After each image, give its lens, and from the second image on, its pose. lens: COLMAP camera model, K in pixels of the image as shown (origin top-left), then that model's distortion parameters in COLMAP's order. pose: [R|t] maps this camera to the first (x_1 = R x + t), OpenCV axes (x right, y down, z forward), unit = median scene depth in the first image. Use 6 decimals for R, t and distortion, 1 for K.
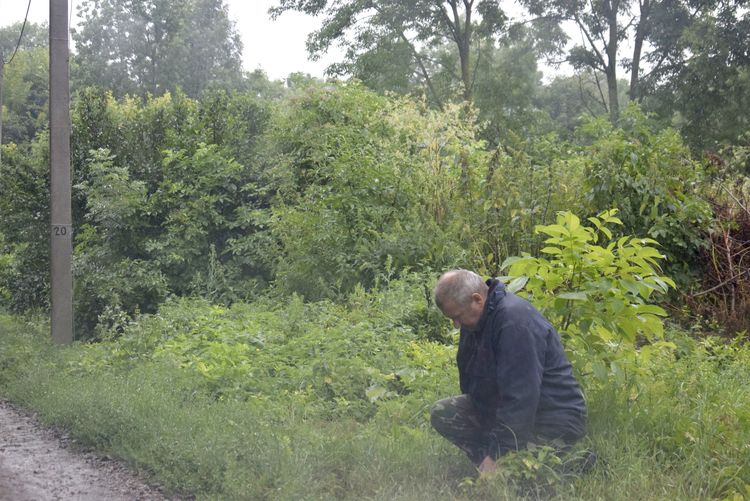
lens RADIAL K [[1771.5, 0, 374.3], [0, 1771.5, 250.6], [0, 0, 1]] dist [0.052071, 0.000000]
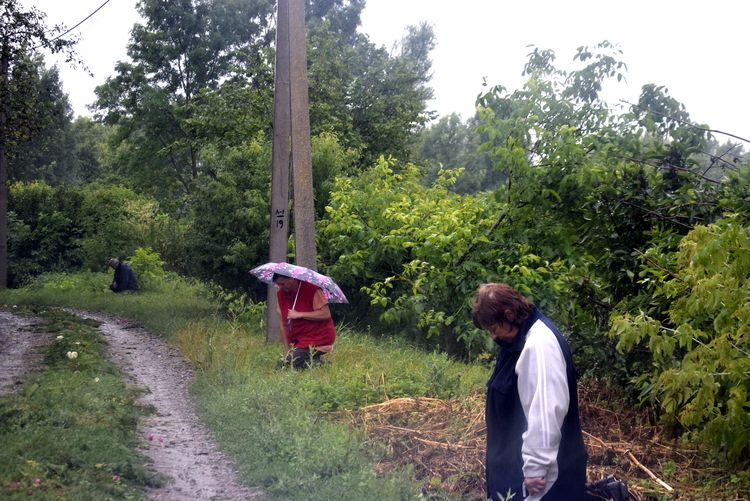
lens RADIAL K [[1771.5, 0, 376.7], [0, 1771.5, 250.4], [0, 0, 1]] dist [0.052071, 0.000000]
pose [[0.994987, 0.015814, 0.098748, 0.105740], [-0.015152, 0.999857, -0.007447, 0.005165], [-0.098852, 0.005914, 0.995085, -1.516119]]
